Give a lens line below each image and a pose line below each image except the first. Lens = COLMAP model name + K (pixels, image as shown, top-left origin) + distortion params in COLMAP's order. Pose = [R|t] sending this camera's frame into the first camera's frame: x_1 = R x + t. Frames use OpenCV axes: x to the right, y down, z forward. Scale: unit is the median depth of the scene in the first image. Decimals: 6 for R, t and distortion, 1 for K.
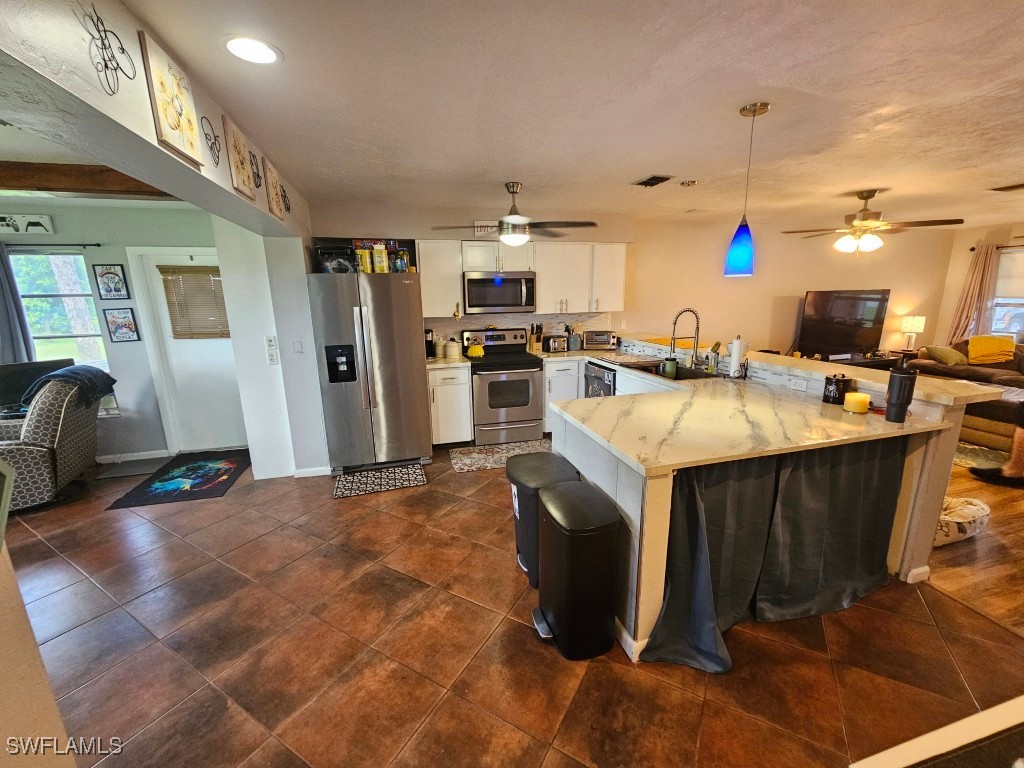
lens RADIAL K [[420.4, 0, 514.3], [0, 420.4, 387.8], [0, 0, 1]] dist [-0.000997, 0.000117]
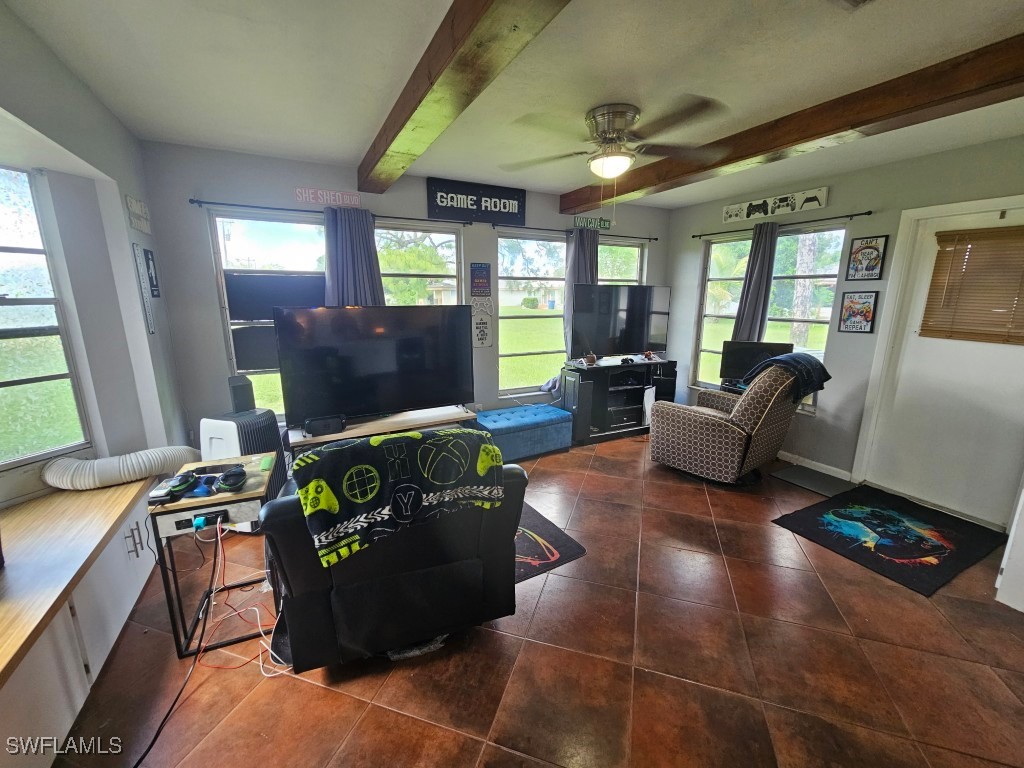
lens RADIAL K [[420.4, 0, 514.3], [0, 420.4, 387.8], [0, 0, 1]] dist [-0.000997, 0.000117]
pose [[0.207344, 0.231742, -0.950423, -0.265922], [-0.223699, 0.957027, 0.184550, -0.010303], [0.952348, 0.174344, 0.250274, 0.189170]]
